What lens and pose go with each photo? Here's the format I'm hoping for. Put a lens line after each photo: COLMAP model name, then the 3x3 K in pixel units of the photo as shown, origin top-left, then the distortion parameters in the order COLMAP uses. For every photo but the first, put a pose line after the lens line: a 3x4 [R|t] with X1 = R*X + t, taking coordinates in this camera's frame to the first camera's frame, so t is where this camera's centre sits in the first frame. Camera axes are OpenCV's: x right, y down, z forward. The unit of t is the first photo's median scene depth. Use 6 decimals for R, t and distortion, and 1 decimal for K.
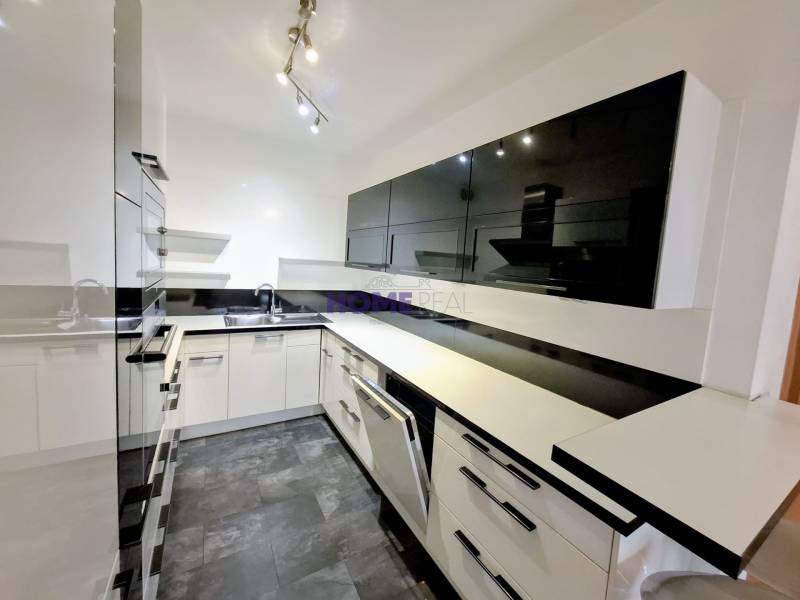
lens RADIAL K [[328.7, 0, 403.4], [0, 328.7, 291.0], [0, 0, 1]] dist [-0.000007, 0.000094]
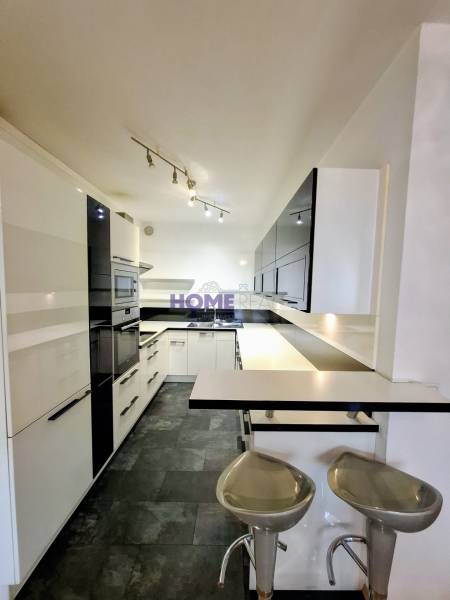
lens RADIAL K [[236.0, 0, 227.4], [0, 236.0, 305.7], [0, 0, 1]] dist [-0.000060, 0.000008]
pose [[0.856488, -0.008271, -0.516100, 0.431996], [-0.008416, 0.999515, -0.029984, 0.023561], [0.516098, 0.030025, 0.856003, -0.086790]]
